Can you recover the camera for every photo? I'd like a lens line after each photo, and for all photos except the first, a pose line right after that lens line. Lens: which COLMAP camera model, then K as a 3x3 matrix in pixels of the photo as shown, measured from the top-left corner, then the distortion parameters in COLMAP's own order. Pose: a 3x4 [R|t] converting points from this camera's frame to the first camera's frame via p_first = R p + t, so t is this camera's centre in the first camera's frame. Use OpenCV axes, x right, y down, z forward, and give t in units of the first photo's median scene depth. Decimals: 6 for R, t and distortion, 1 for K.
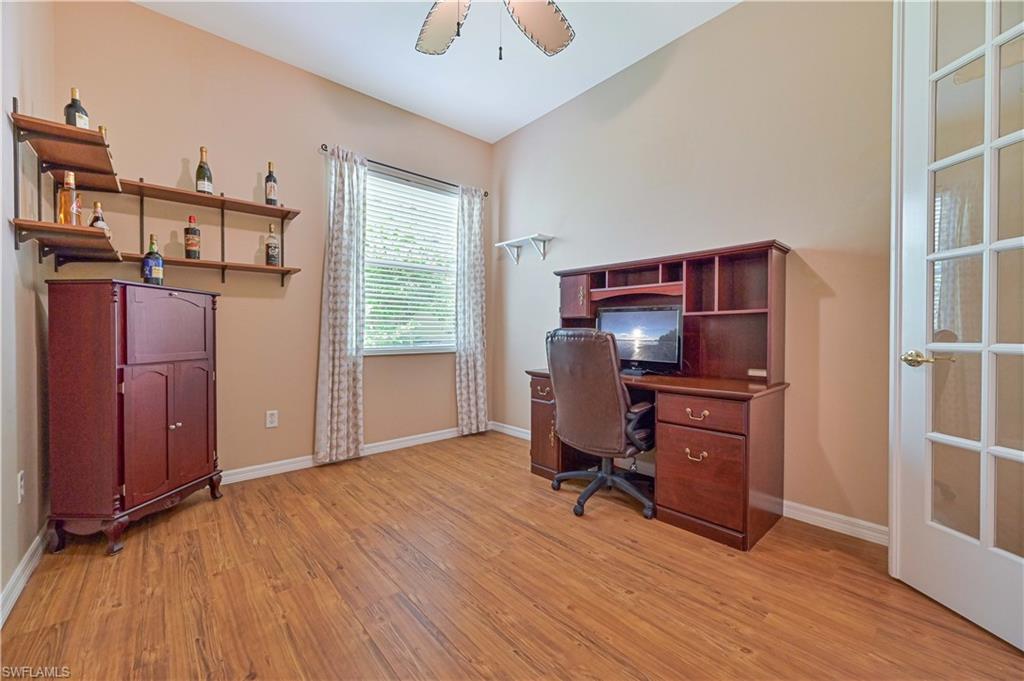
lens RADIAL K [[405.3, 0, 516.1], [0, 405.3, 336.5], [0, 0, 1]] dist [-0.005021, 0.000813]
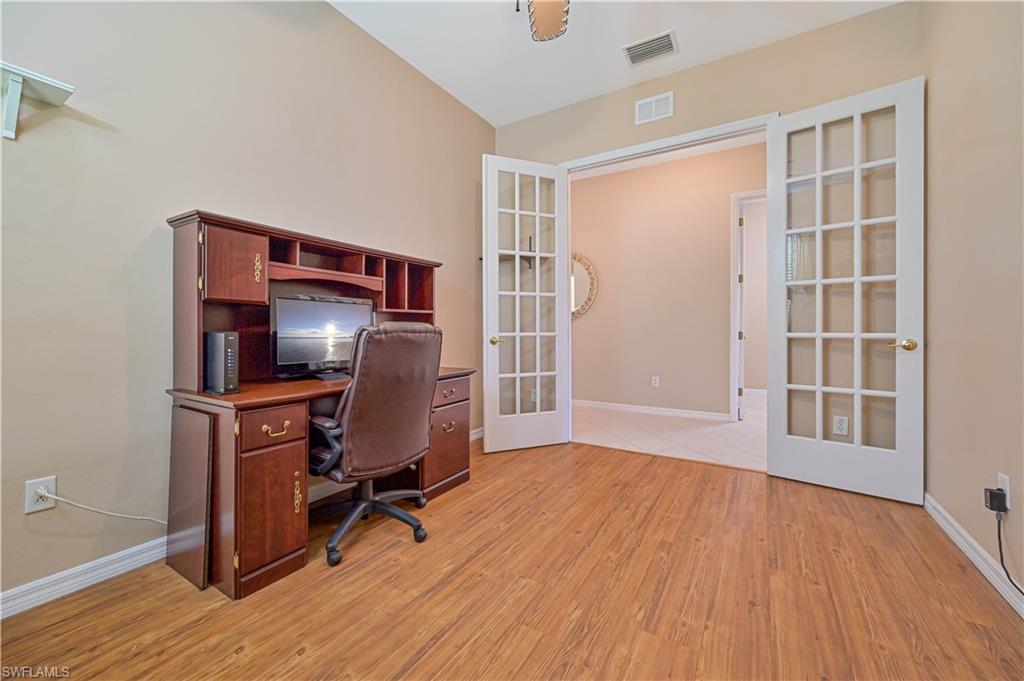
lens RADIAL K [[405.3, 0, 514.4], [0, 405.3, 331.4], [0, 0, 1]] dist [-0.005021, 0.000813]
pose [[-0.294591, -0.006761, 0.955599, -0.736517], [0.009892, 0.999900, 0.010124, -0.008466], [-0.955572, 0.012435, -0.294495, 1.082151]]
